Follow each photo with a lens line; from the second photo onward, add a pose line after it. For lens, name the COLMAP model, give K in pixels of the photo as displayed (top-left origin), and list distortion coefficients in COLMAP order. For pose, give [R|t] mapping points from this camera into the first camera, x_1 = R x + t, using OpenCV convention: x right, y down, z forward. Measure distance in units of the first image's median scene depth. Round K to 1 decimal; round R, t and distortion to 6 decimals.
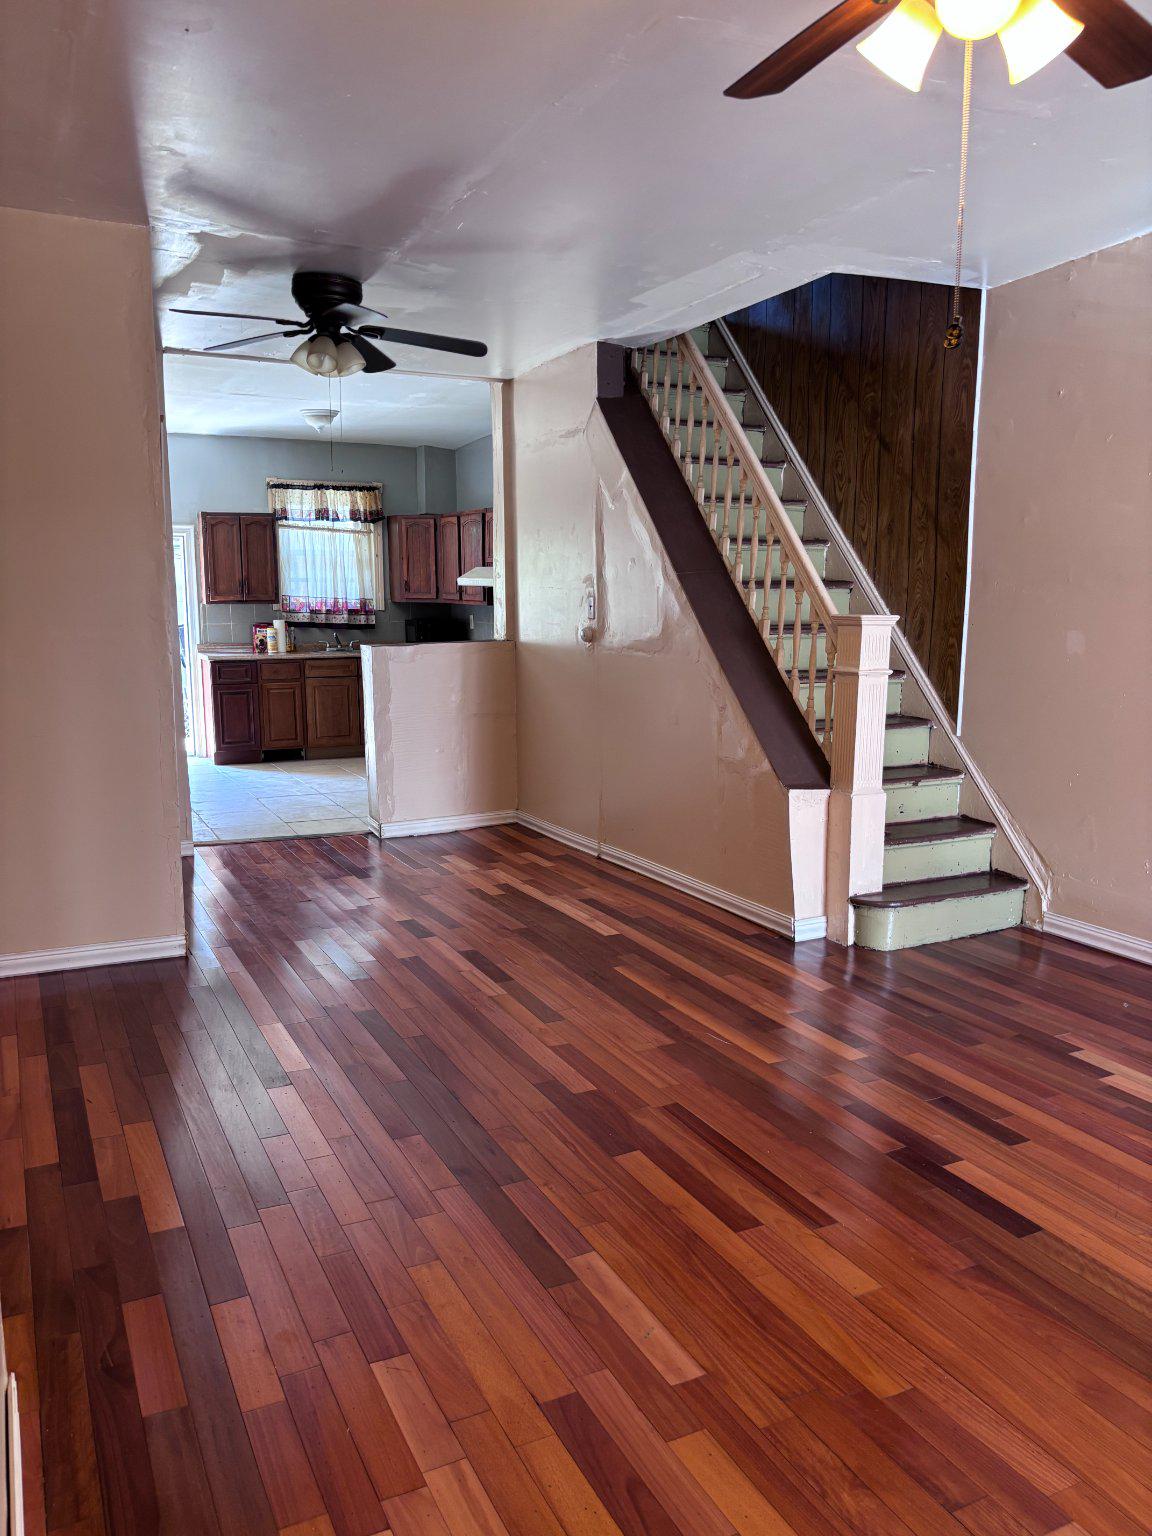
lens RADIAL K [[1139.6, 0, 571.4], [0, 1139.6, 774.8], [0, 0, 1]] dist [0.120219, -0.351622]
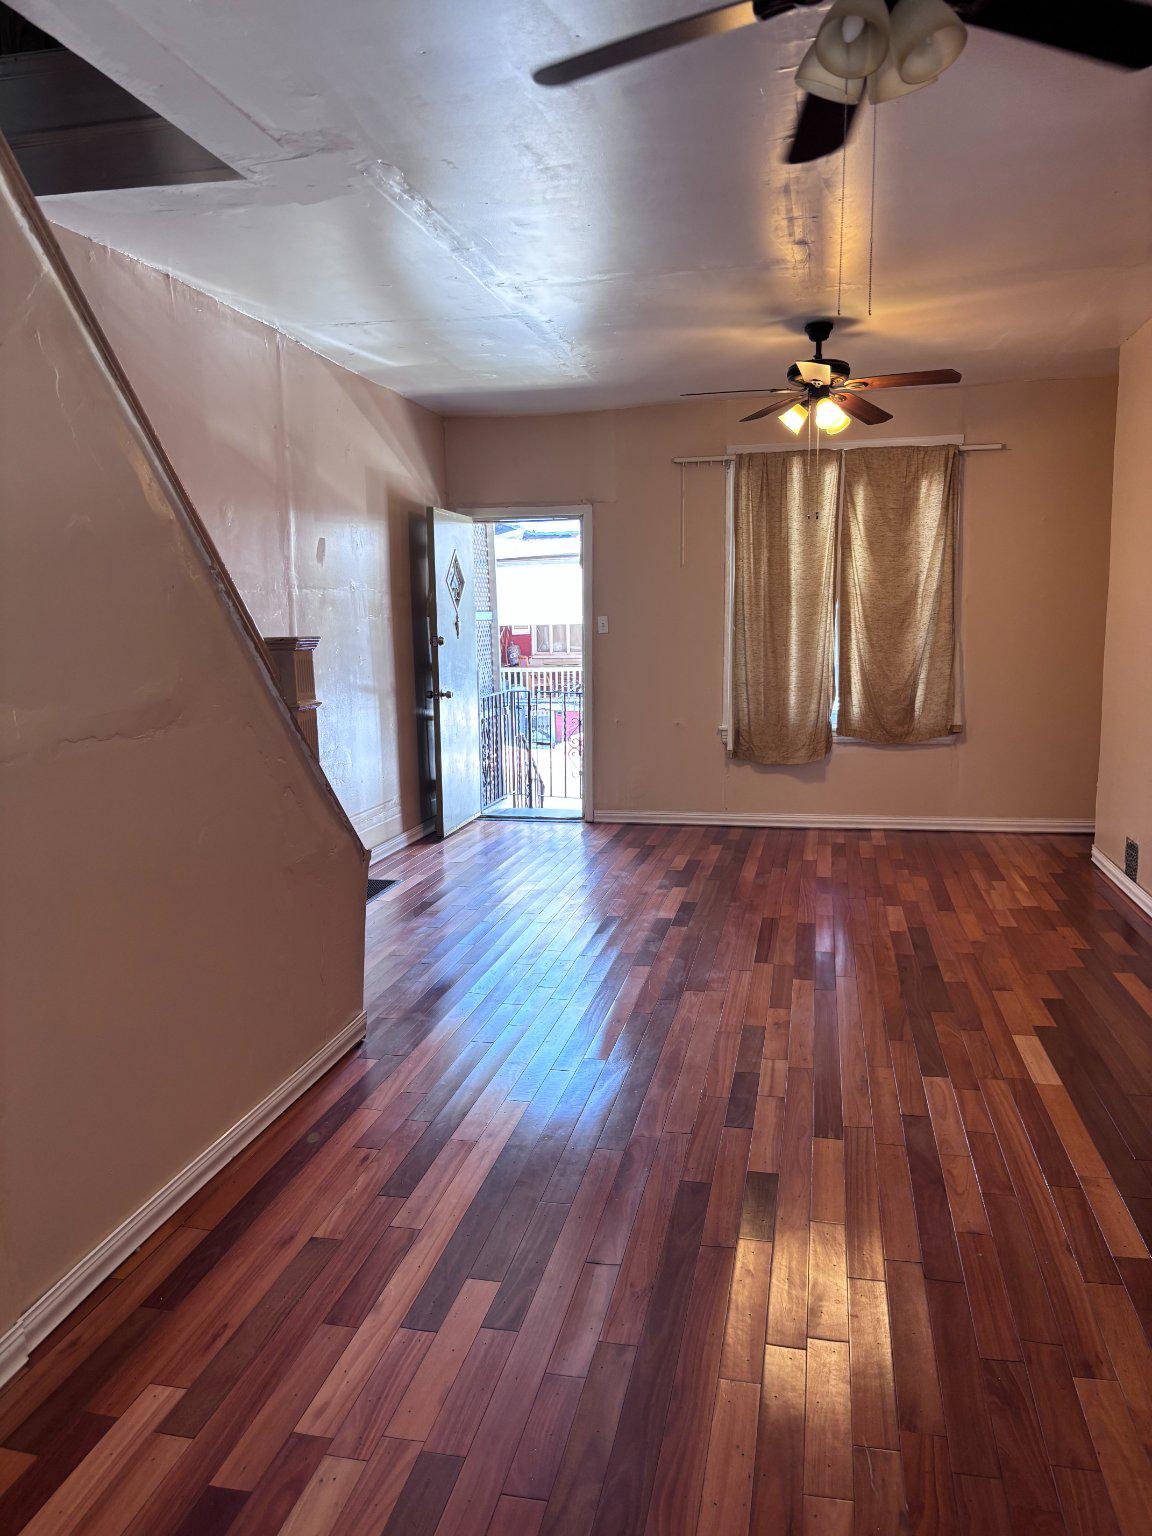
lens RADIAL K [[1139.6, 0, 571.4], [0, 1139.6, 774.8], [0, 0, 1]] dist [0.120219, -0.351622]
pose [[-0.781180, -0.071218, 0.620231, -0.522787], [0.114204, 0.960407, 0.254119, -0.285216], [-0.613772, 0.269346, -0.742117, 1.870599]]
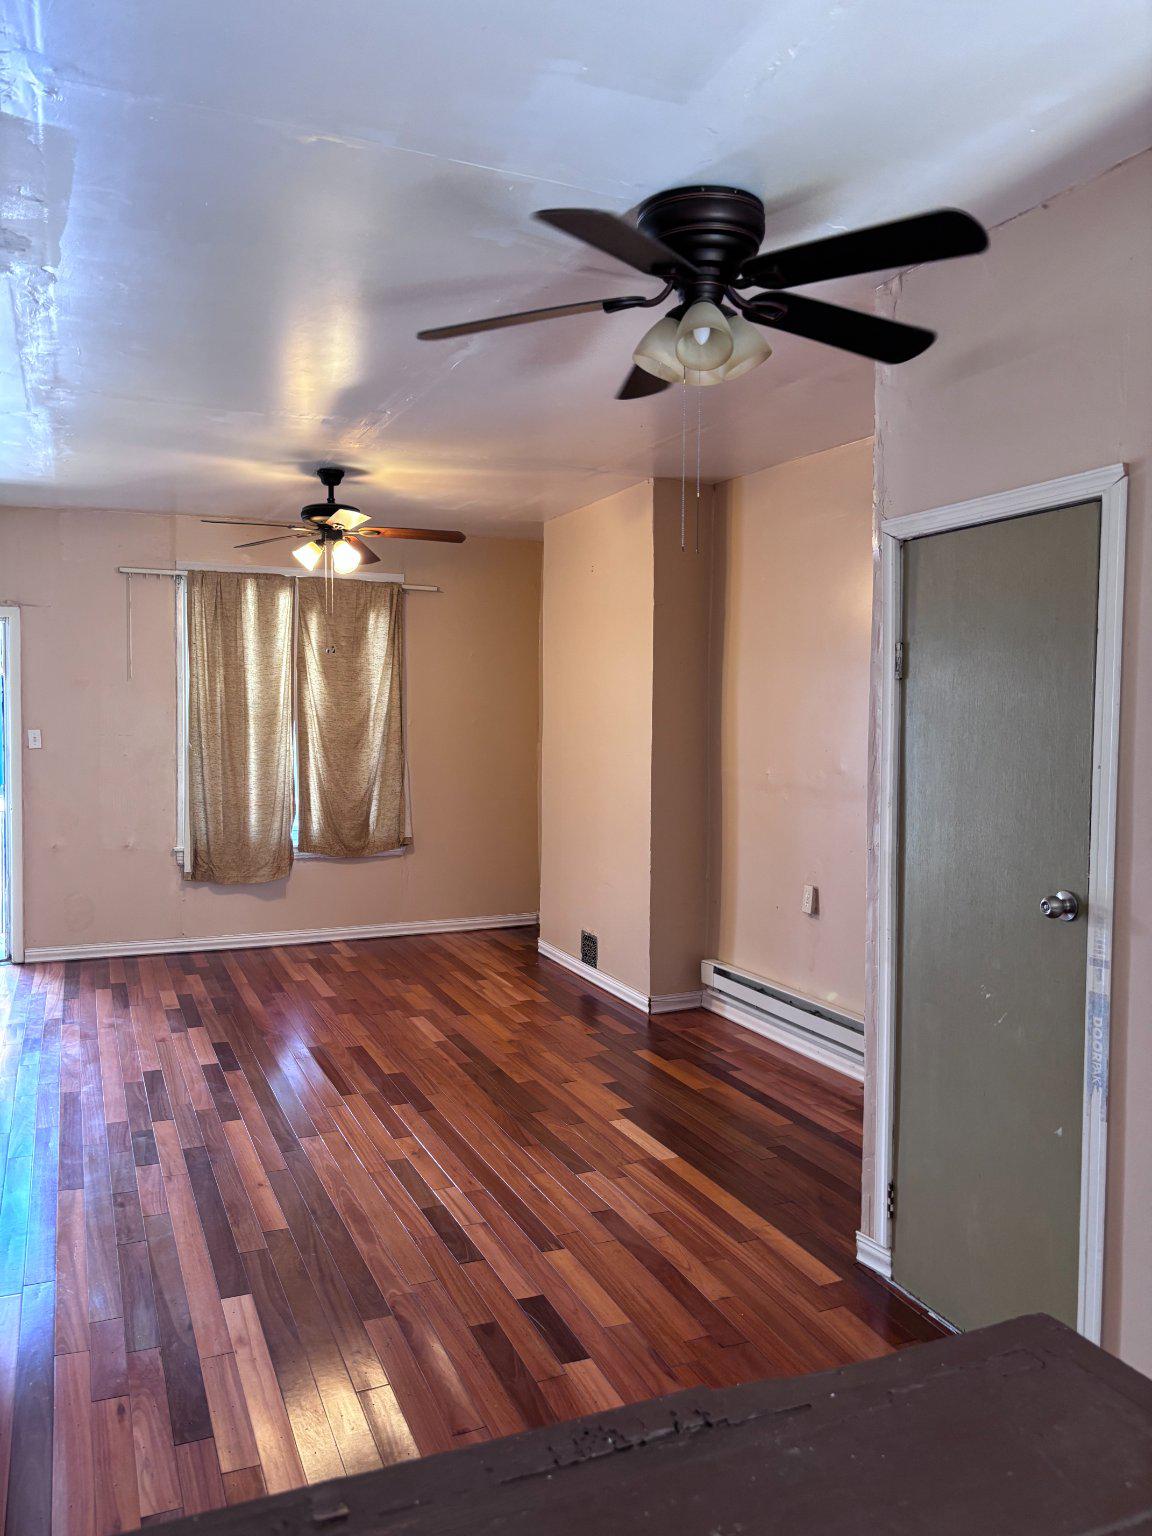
lens RADIAL K [[1139.6, 0, 571.4], [0, 1139.6, 774.8], [0, 0, 1]] dist [0.120219, -0.351622]
pose [[-0.998586, -0.013190, 0.051499, -0.229958], [-0.001907, 0.976993, 0.213263, -0.357421], [-0.053128, 0.212863, -0.975637, 2.010413]]
